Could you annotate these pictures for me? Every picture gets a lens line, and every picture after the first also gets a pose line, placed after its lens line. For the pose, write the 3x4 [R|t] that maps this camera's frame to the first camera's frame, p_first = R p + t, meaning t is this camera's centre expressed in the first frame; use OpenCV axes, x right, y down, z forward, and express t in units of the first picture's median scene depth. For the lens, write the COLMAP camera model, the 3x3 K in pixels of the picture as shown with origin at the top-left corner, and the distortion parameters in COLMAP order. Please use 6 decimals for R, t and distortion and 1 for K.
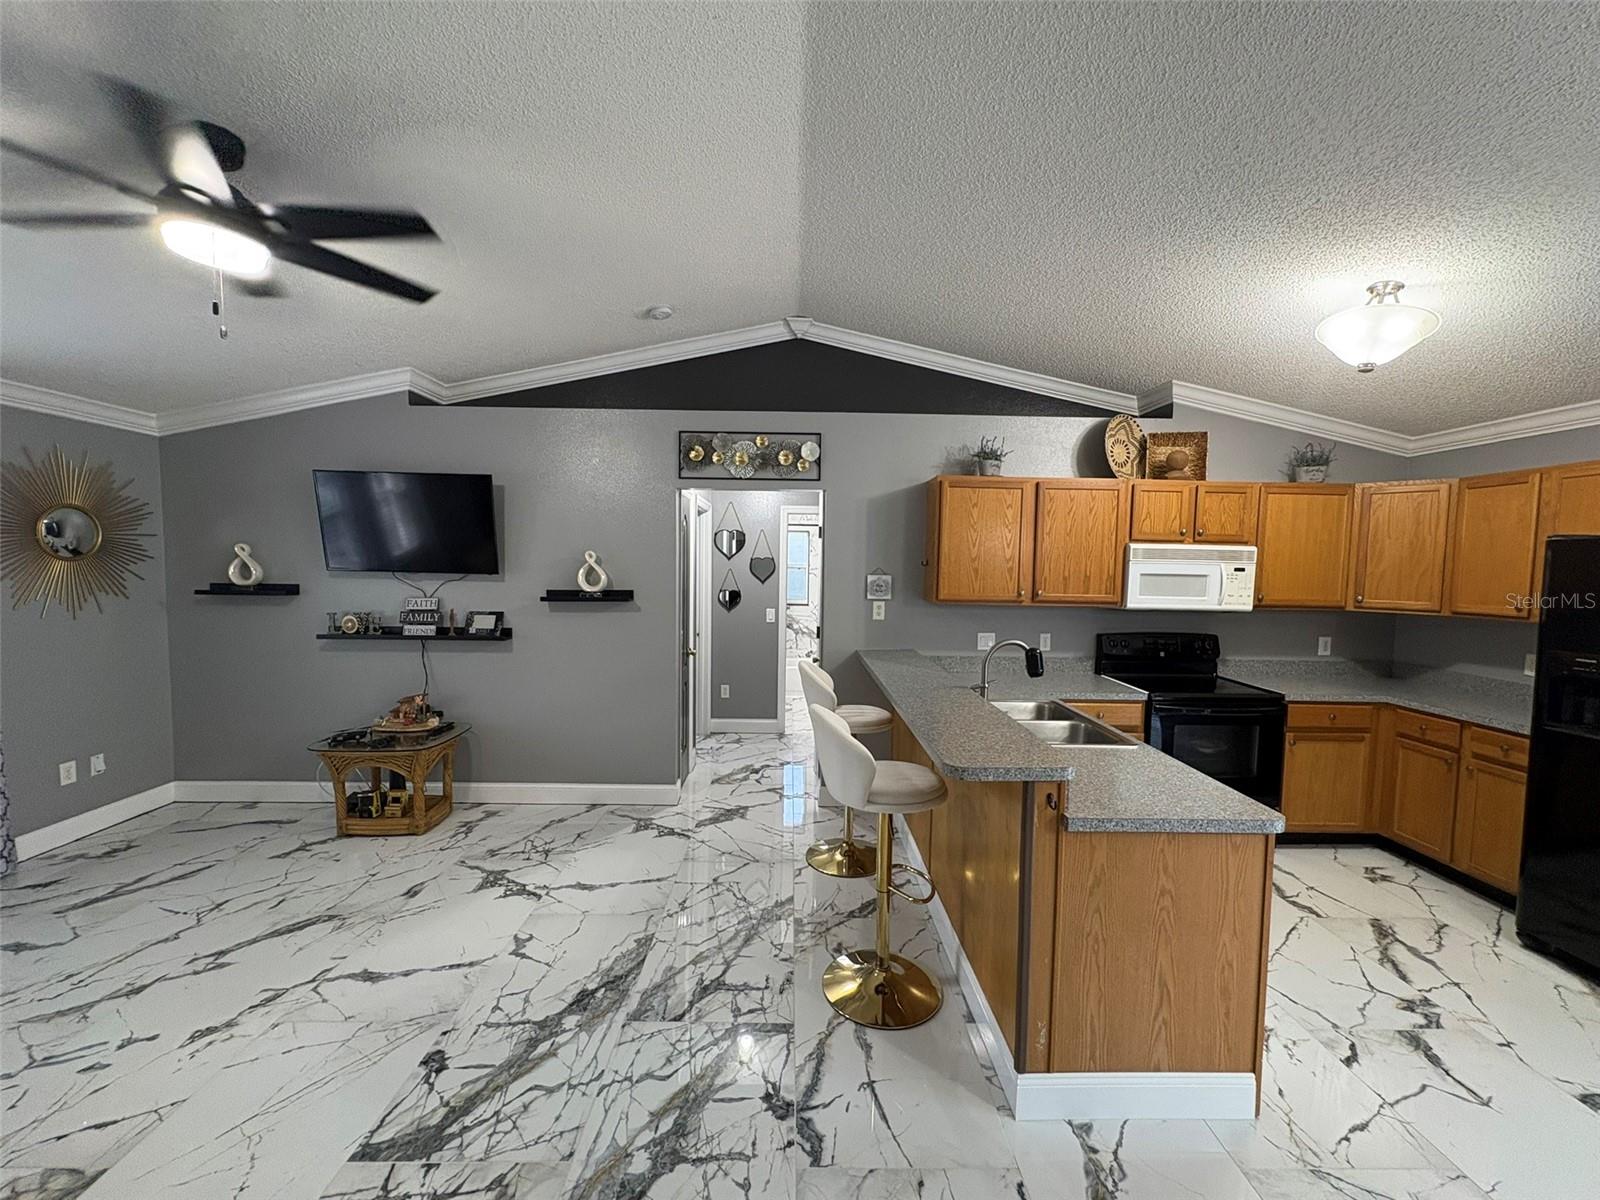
lens RADIAL K [[634.6, 0, 800.0], [0, 634.6, 600.0], [0, 0, 1]] dist [-0.000998, 0.000599]
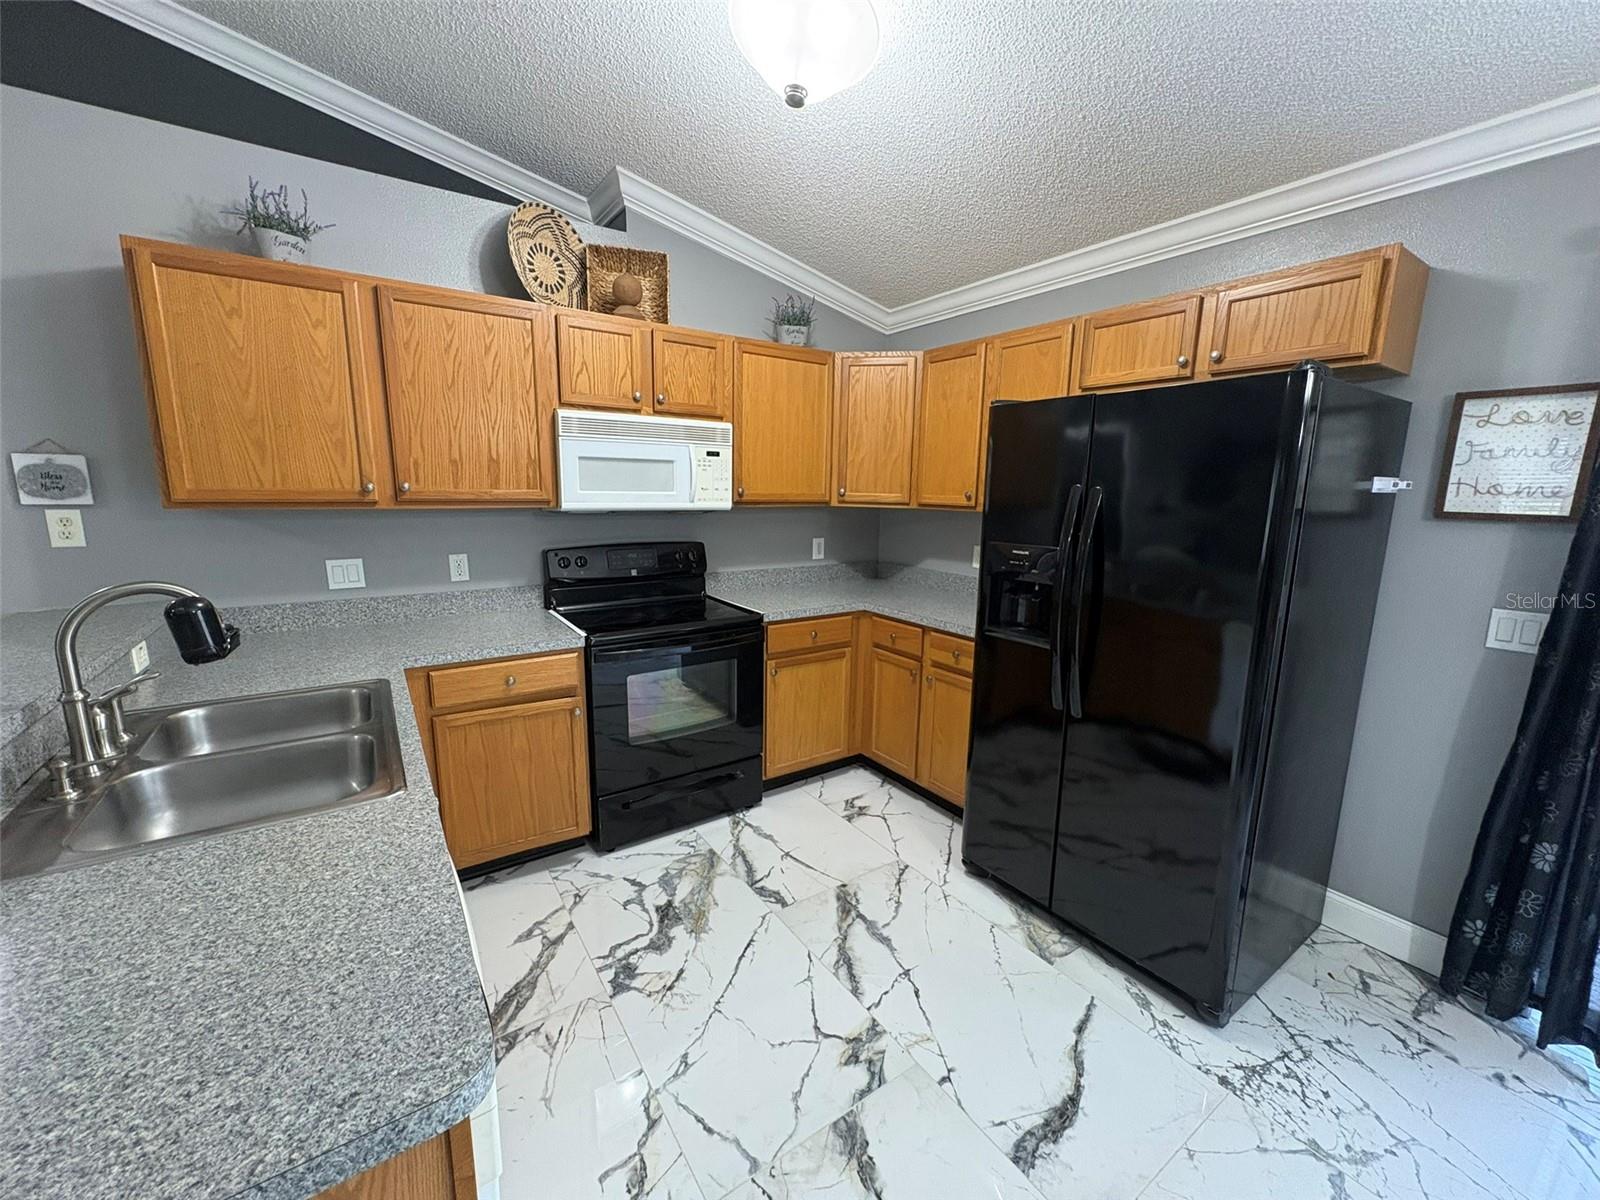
lens RADIAL K [[634.6, 0, 800.0], [0, 634.6, 600.0], [0, 0, 1]] dist [-0.000998, 0.000599]
pose [[0.834856, -0.101196, 0.541086, 0.354803], [0.030037, 0.989867, 0.138784, 0.022021], [-0.549648, -0.099612, 0.829437, 0.303587]]
